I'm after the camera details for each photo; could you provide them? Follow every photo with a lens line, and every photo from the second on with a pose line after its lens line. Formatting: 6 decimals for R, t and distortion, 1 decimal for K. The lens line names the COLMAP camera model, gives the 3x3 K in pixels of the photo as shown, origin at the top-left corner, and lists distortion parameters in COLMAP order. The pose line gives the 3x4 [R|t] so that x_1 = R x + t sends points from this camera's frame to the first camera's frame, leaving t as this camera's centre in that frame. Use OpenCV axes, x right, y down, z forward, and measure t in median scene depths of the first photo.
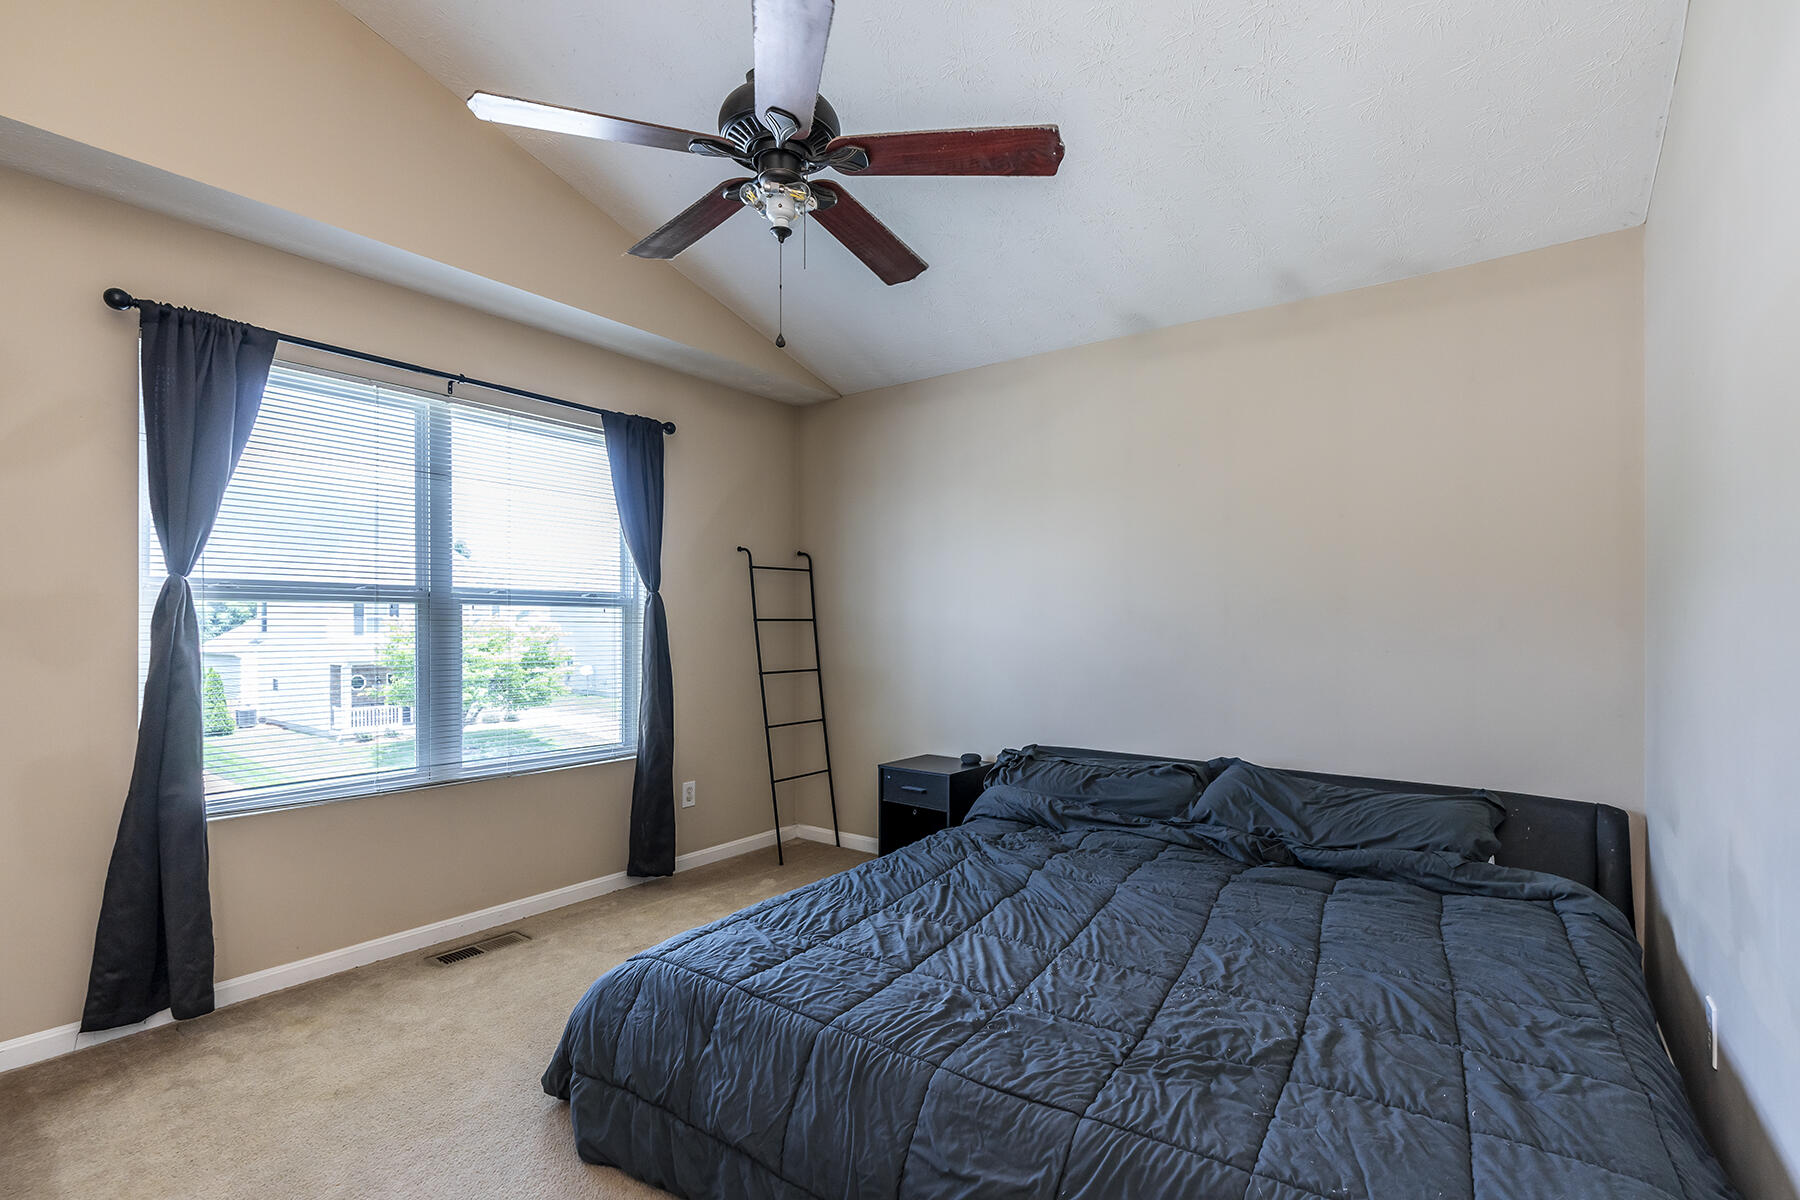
lens RADIAL K [[854.1, 0, 897.4], [0, 854.1, 625.5], [0, 0, 1]] dist [-0.001524, 0.000024]
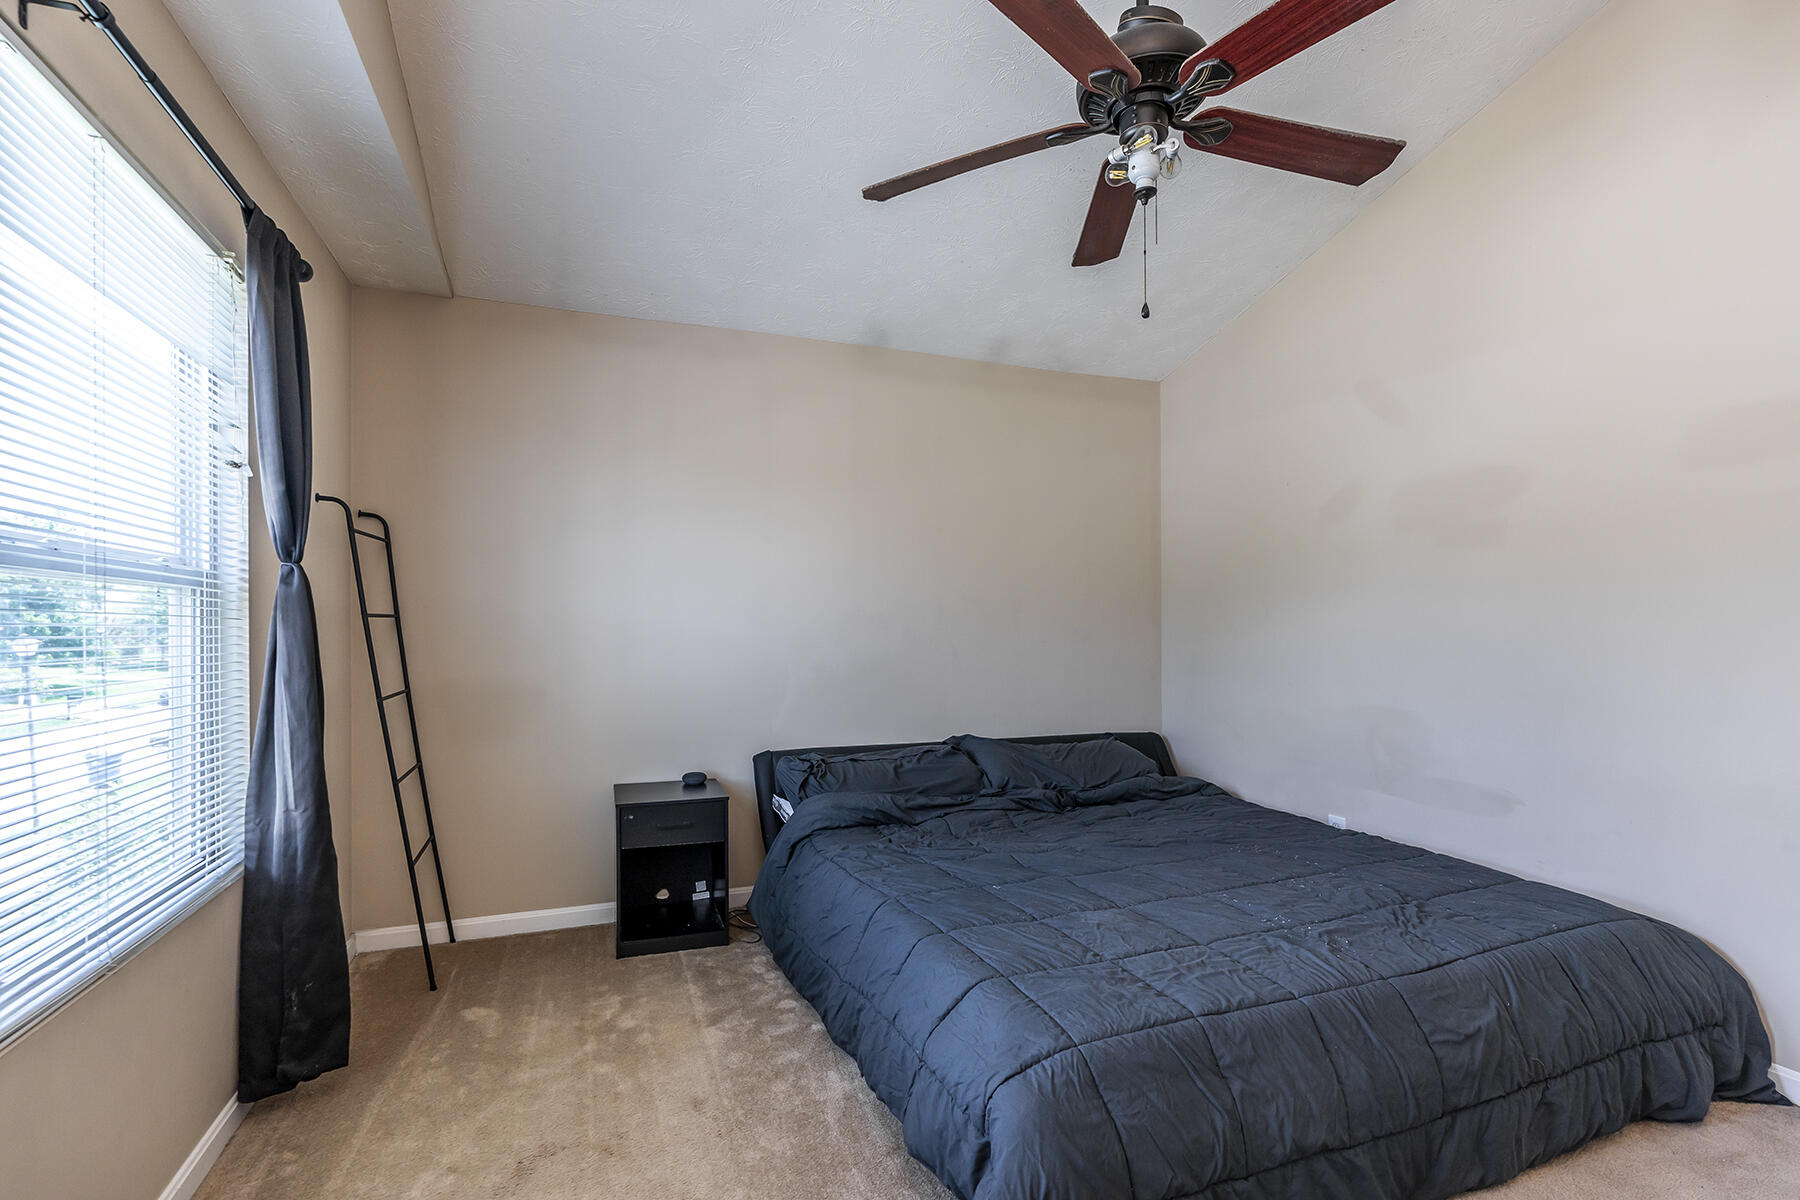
lens RADIAL K [[837.7, 0, 899.7], [0, 837.7, 629.4], [0, 0, 1]] dist [-0.001180, 0.000056]
pose [[0.520060, -0.003243, 0.854123, -0.665839], [0.002722, 0.999994, 0.002140, 0.005190], [-0.854125, 0.001212, 0.520066, 0.482065]]
